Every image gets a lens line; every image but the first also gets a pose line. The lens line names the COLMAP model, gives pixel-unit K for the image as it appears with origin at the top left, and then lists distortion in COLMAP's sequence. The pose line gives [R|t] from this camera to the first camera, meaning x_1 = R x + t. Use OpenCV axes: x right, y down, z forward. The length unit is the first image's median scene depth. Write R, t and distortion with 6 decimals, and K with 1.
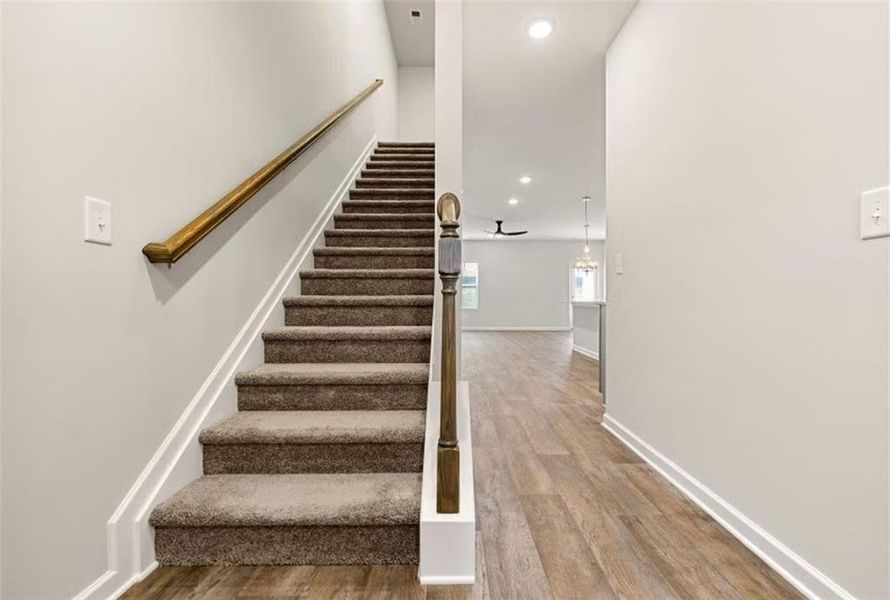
lens RADIAL K [[371.9, 0, 458.4], [0, 371.9, 298.2], [0, 0, 1]] dist [-0.000384, 0.000258]
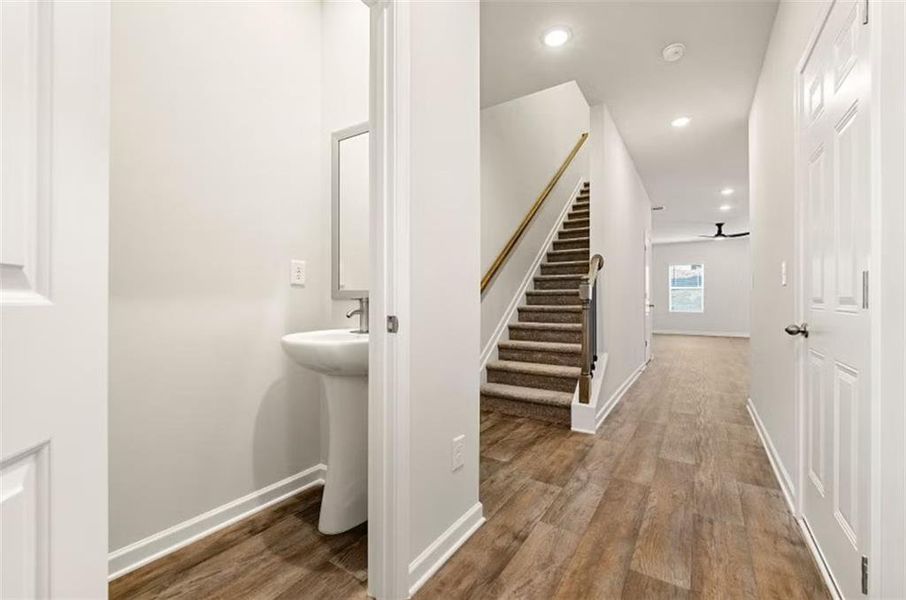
lens RADIAL K [[394.8, 0, 459.4], [0, 394.8, 300.1], [0, 0, 1]] dist [-0.002502, -0.000167]
pose [[0.835164, 0.000013, -0.550000, 0.328098], [0.002244, 0.999992, 0.003431, -0.036845], [0.549996, -0.004100, 0.835157, -0.713502]]
